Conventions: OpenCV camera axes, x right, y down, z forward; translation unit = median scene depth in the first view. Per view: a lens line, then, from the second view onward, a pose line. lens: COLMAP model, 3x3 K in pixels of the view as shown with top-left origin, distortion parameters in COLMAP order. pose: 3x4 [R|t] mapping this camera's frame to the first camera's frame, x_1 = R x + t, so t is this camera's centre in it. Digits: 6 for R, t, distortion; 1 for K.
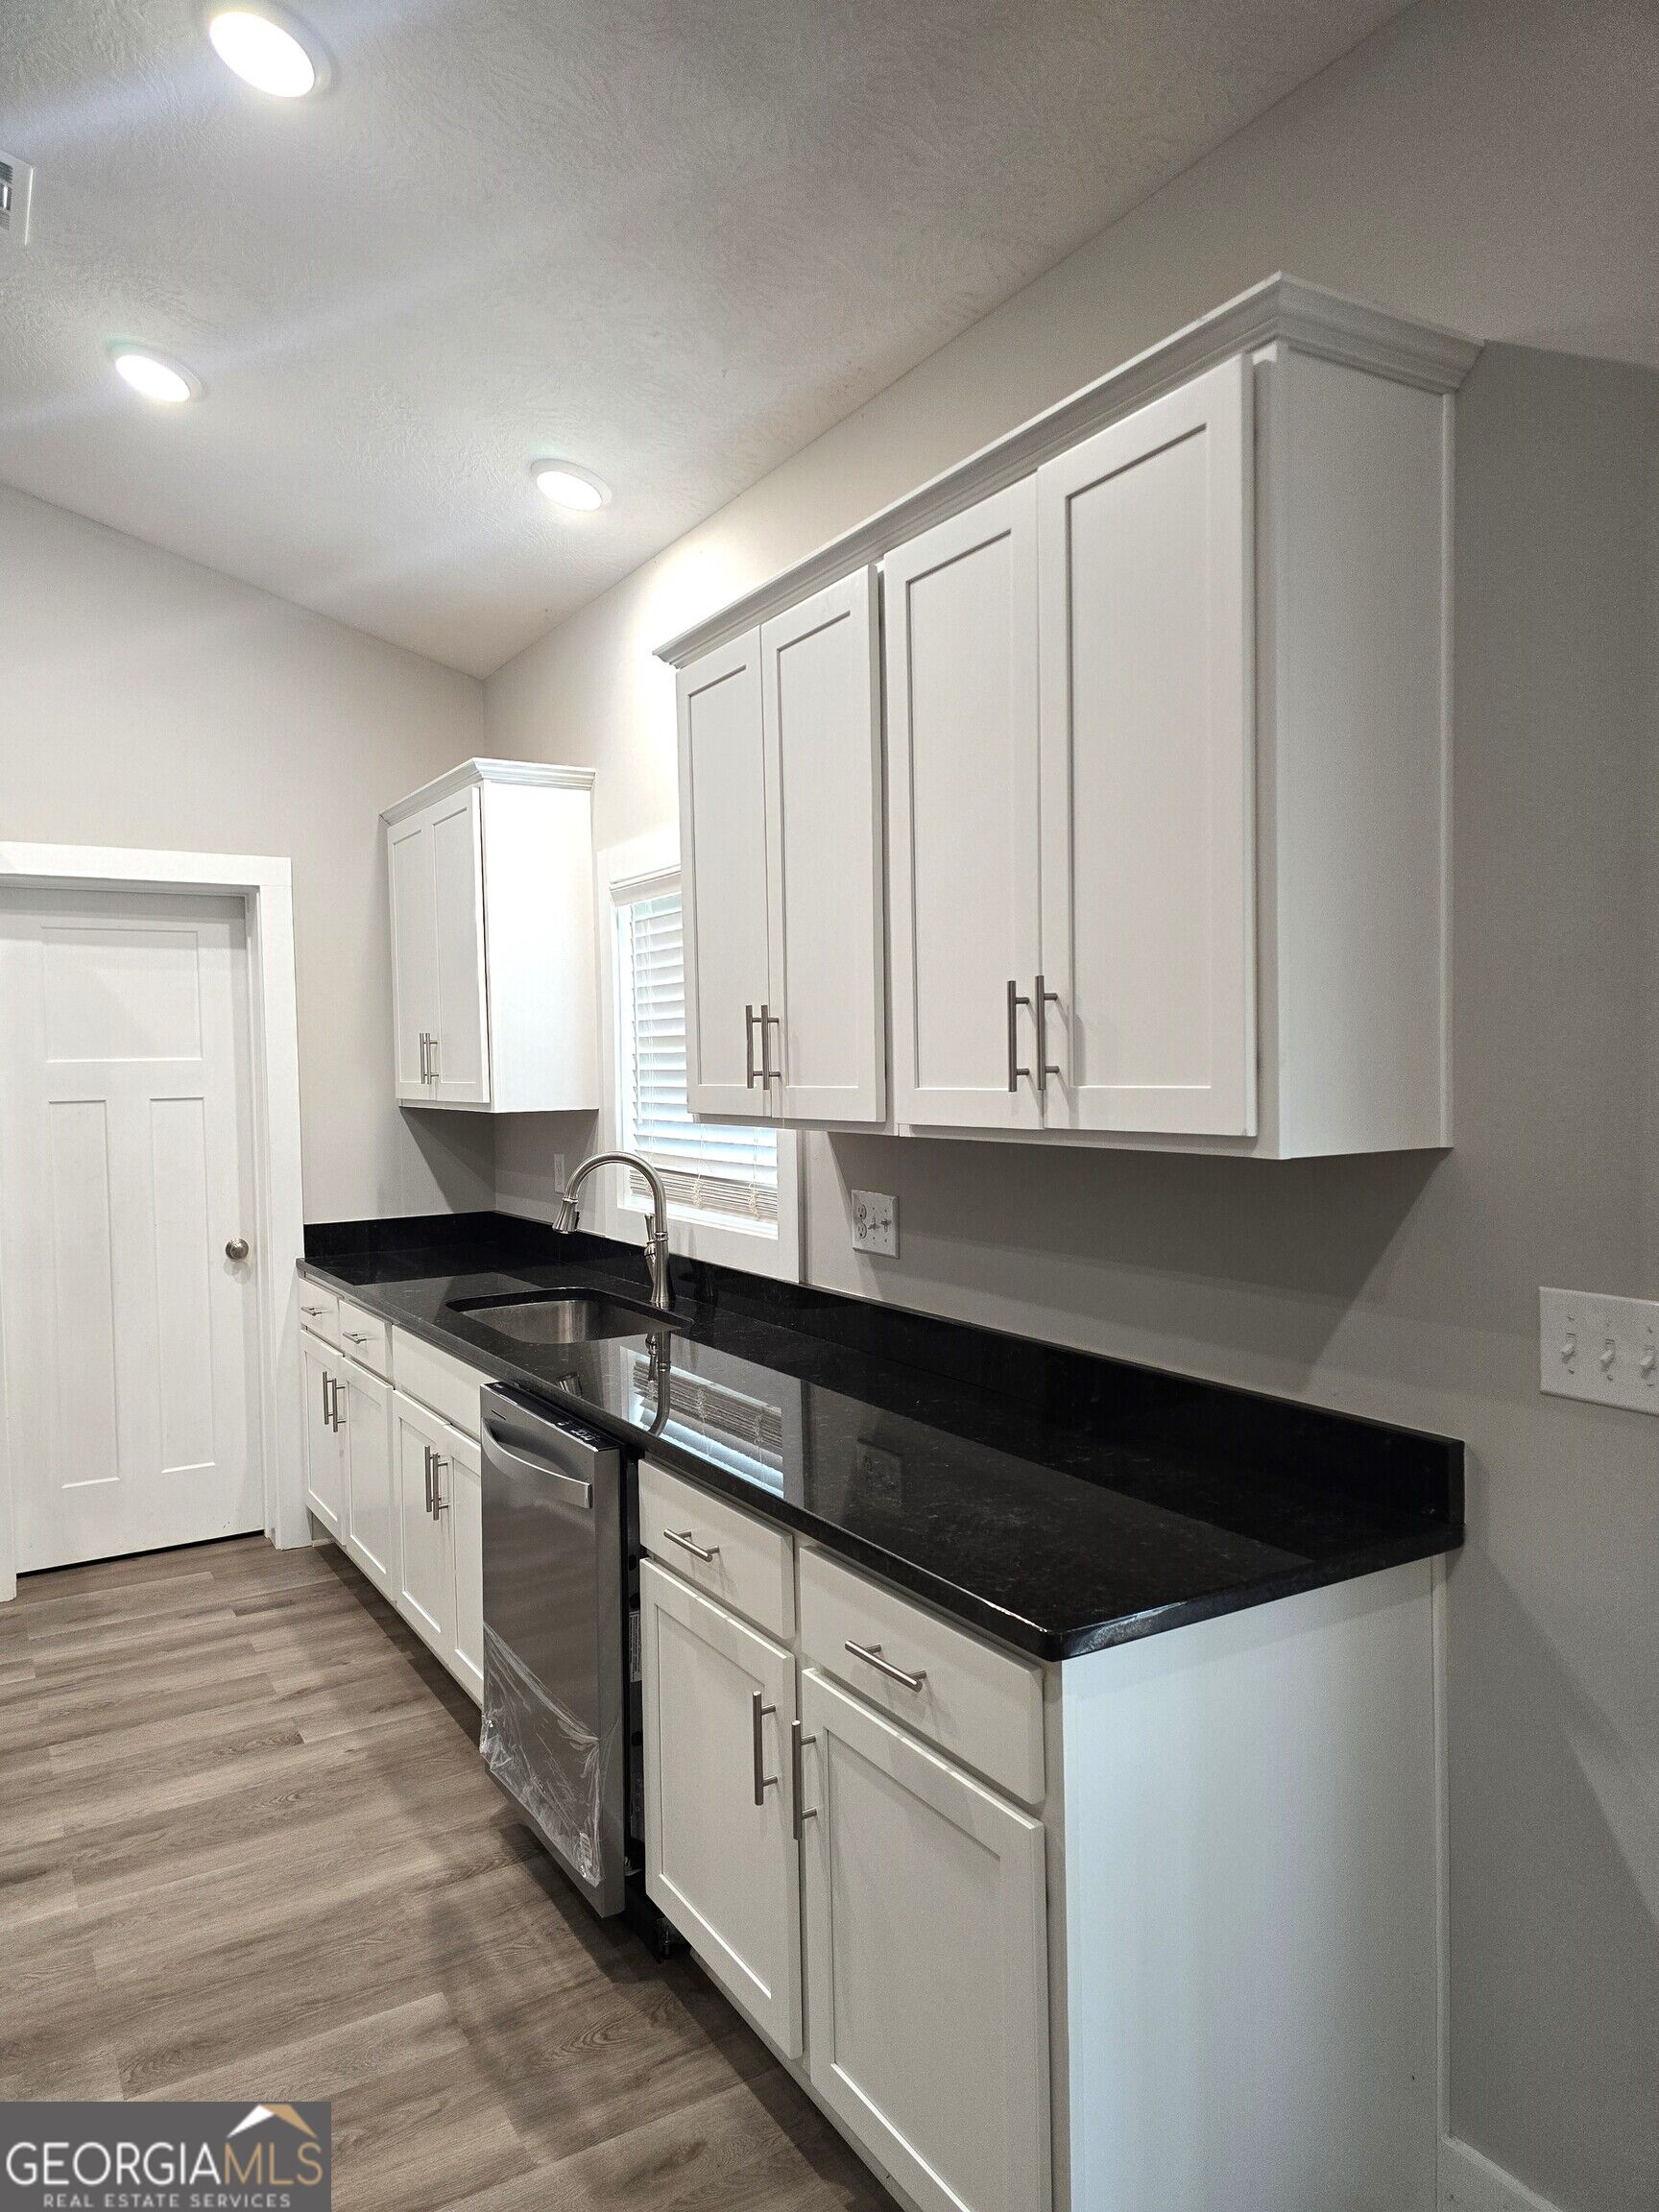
lens RADIAL K [[1495.6, 0, 838.9], [0, 1495.6, 1059.9], [0, 0, 1]] dist [0.017799, -0.014949]
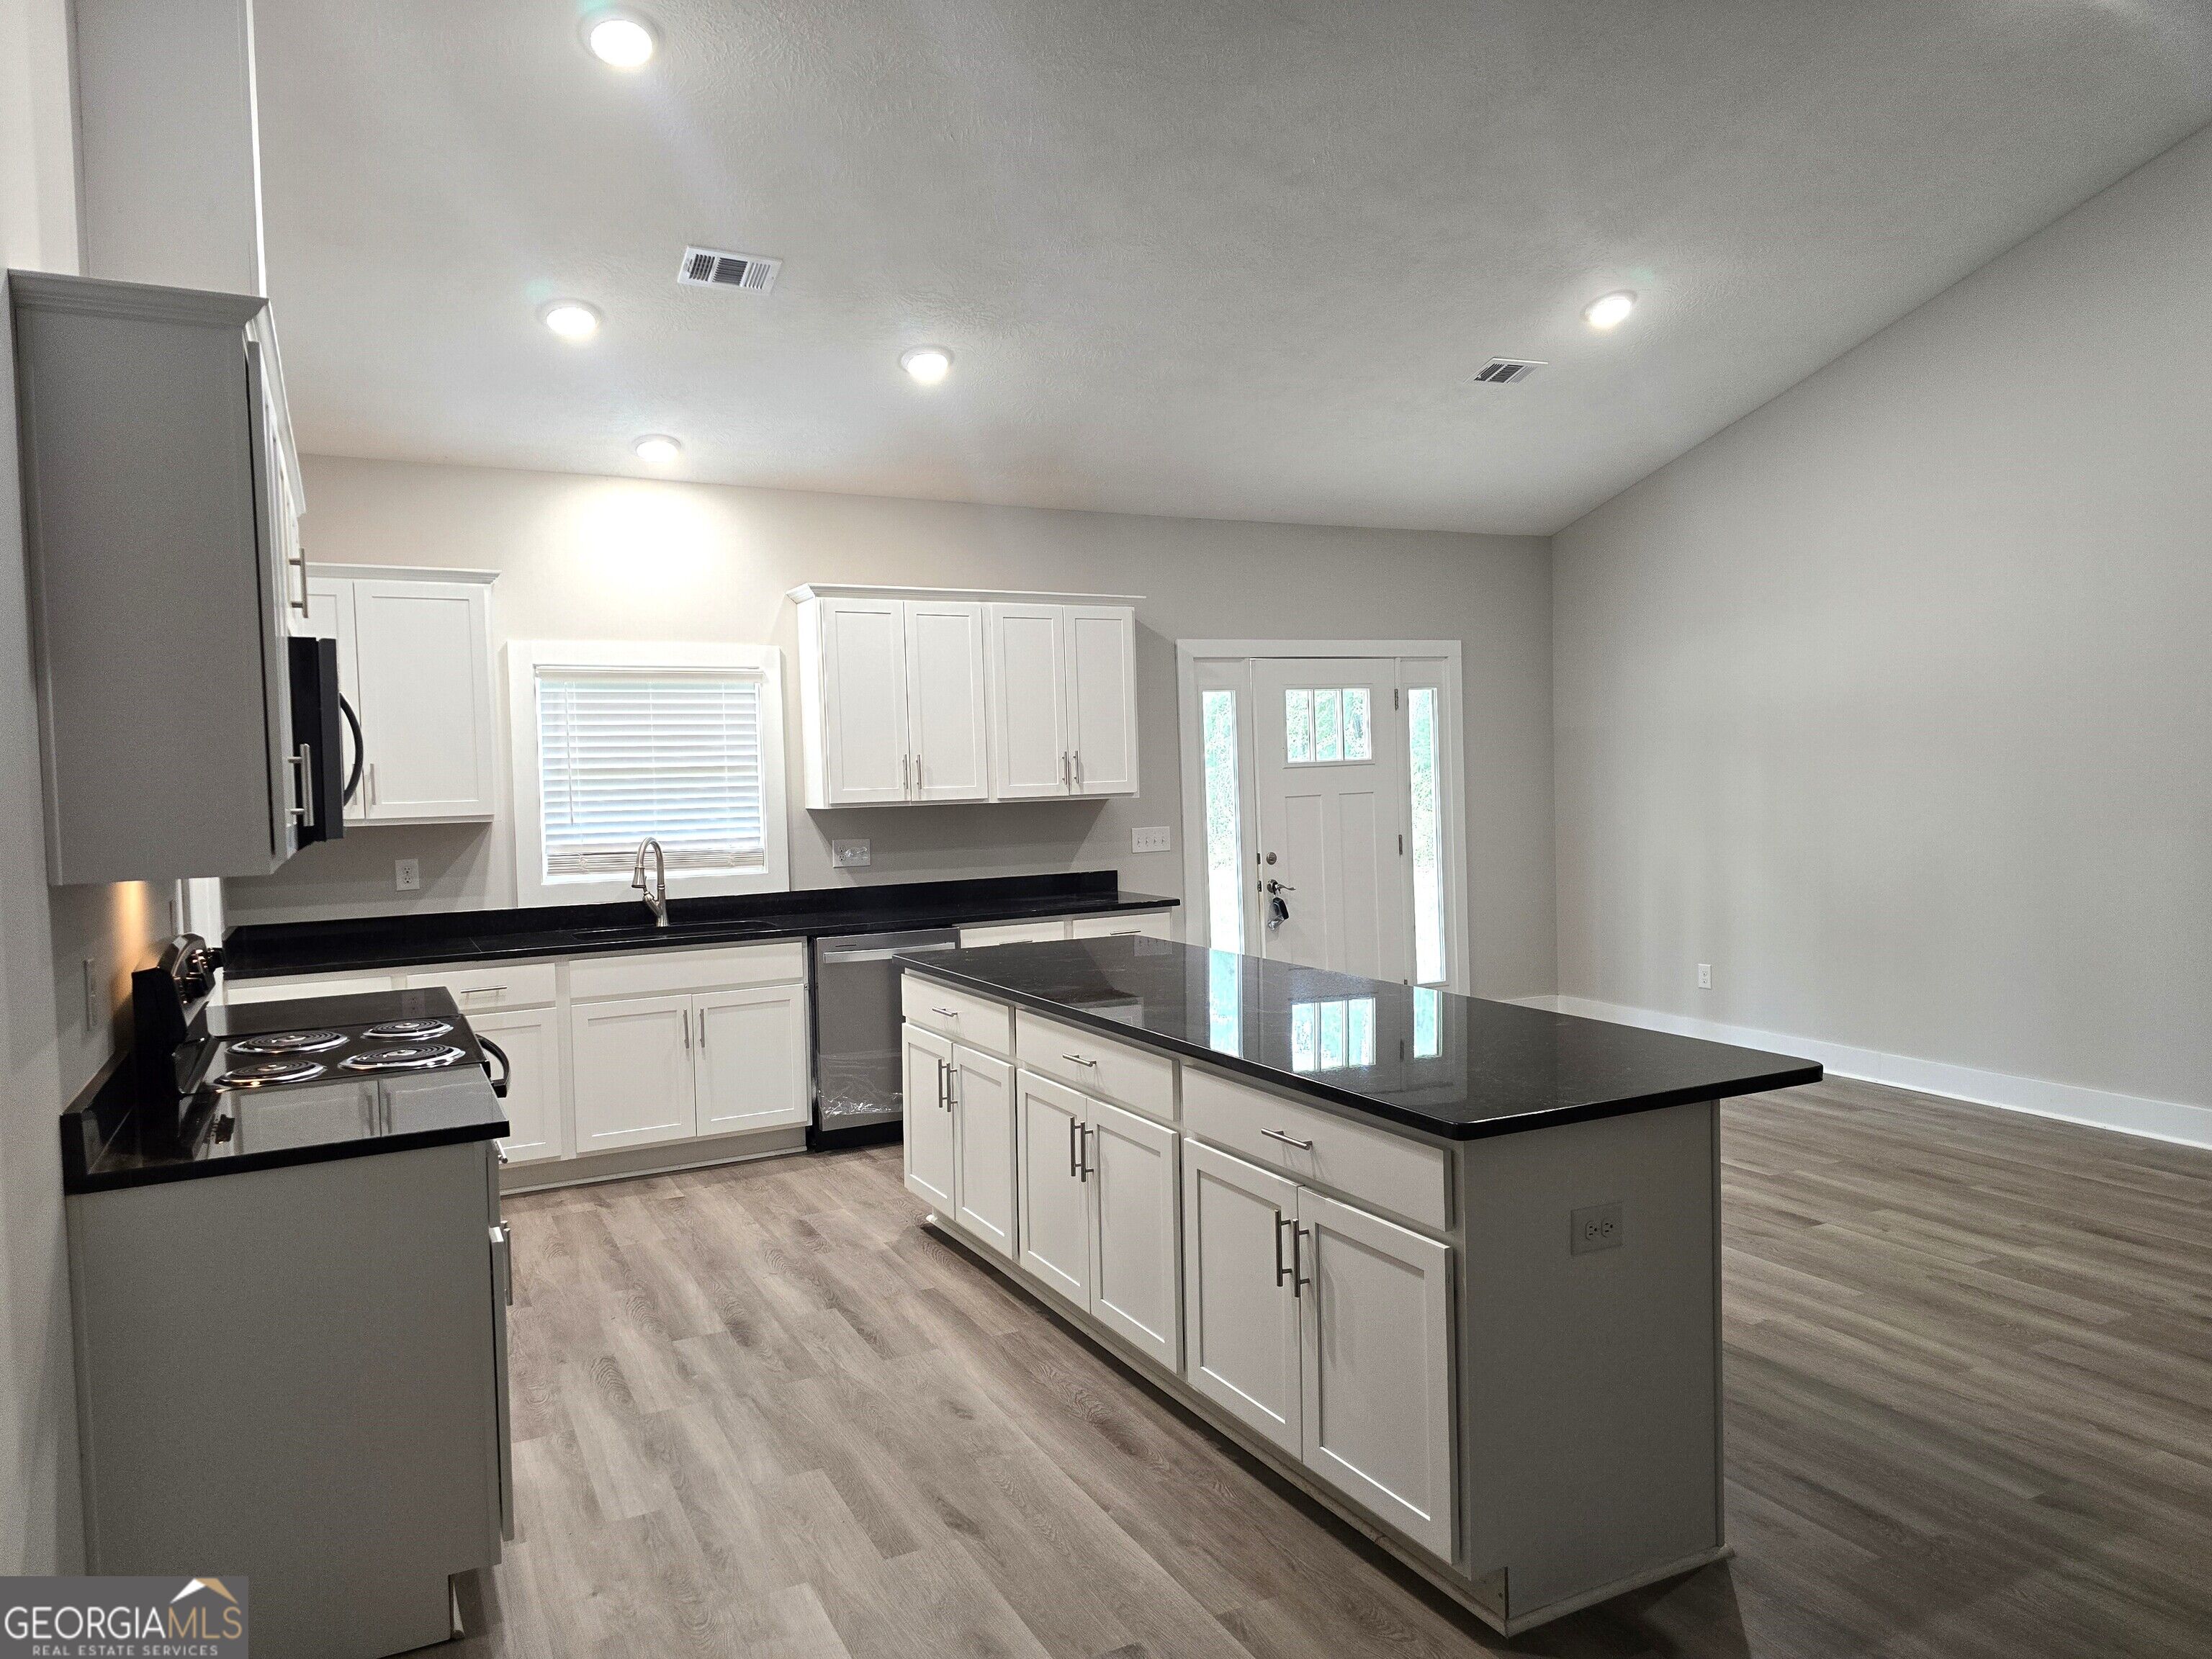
lens RADIAL K [[1495.6, 0, 1101.8], [0, 1495.6, 823.6], [0, 0, 1]] dist [0.017799, -0.014949]
pose [[0.083367, -0.022746, 0.996259, -2.098035], [0.034546, 0.999205, 0.019922, 0.031924], [-0.995920, 0.032756, 0.084086, 0.423120]]
